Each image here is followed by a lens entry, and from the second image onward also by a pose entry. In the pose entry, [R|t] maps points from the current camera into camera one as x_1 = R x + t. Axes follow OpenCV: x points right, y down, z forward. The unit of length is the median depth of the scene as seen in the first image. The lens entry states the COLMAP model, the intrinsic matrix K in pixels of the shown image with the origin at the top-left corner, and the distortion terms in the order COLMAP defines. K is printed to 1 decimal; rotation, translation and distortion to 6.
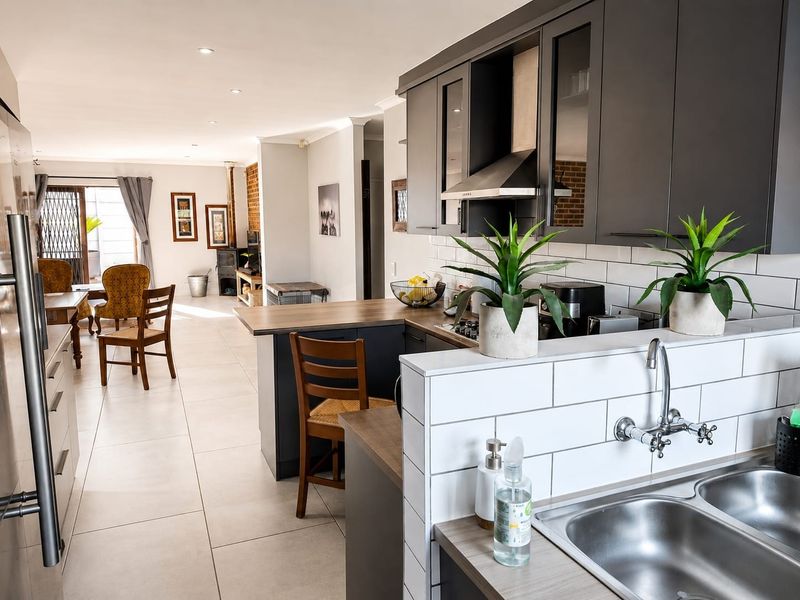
lens RADIAL K [[556.0, 0, 405.8], [0, 556.0, 302.4], [0, 0, 1]] dist [0.017880, -0.012785]
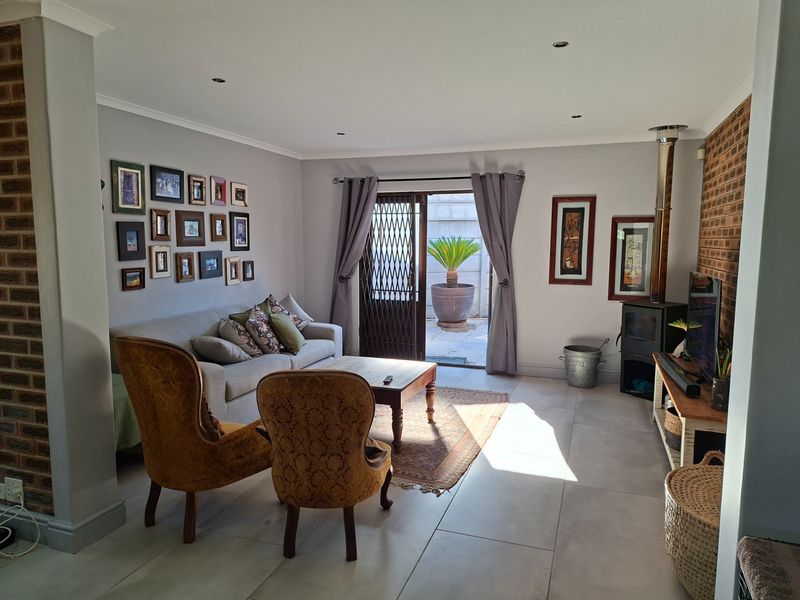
lens RADIAL K [[556.0, 0, 404.6], [0, 556.0, 304.3], [0, 0, 1]] dist [0.017880, -0.012785]
pose [[0.725133, 0.076875, -0.684304, -0.134695], [-0.109393, 0.993989, -0.004255, -0.069726], [0.679864, 0.077943, 0.729184, 0.489443]]
